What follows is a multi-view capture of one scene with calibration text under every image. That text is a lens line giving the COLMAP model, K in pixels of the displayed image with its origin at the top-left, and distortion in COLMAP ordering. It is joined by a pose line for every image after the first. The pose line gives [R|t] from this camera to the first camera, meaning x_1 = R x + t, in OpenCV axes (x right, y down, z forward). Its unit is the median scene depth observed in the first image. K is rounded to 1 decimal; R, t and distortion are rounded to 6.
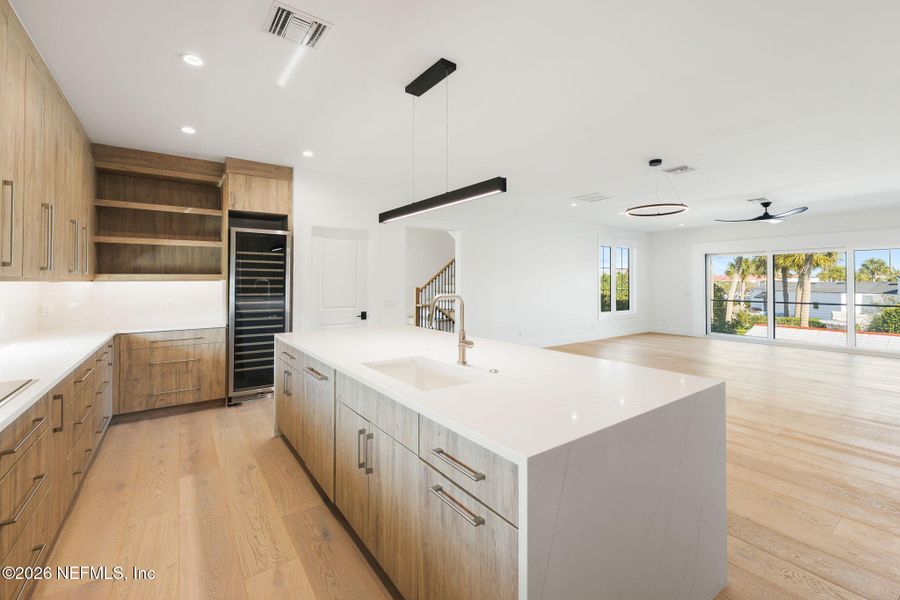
lens RADIAL K [[398.1, 0, 451.4], [0, 398.1, 282.8], [0, 0, 1]] dist [0.013226, -0.000115]
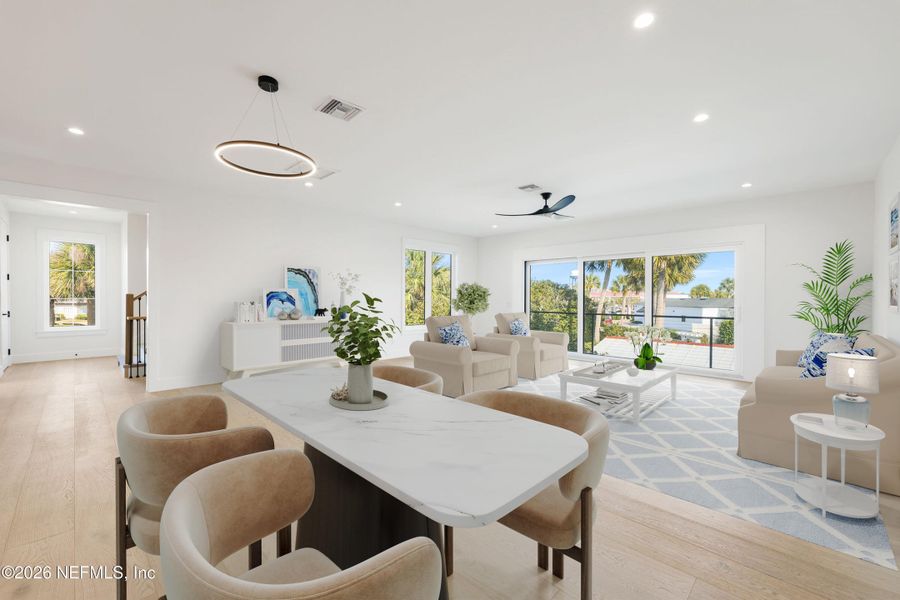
lens RADIAL K [[365.7, 0, 450.0], [0, 365.7, 300.0], [0, 0, 1]] dist [-0.000813, -0.000174]
pose [[0.991364, 0.005022, 0.131043, 0.178018], [-0.005268, 0.999985, 0.001533, 0.007951], [-0.131034, -0.002211, 0.991375, 0.099038]]
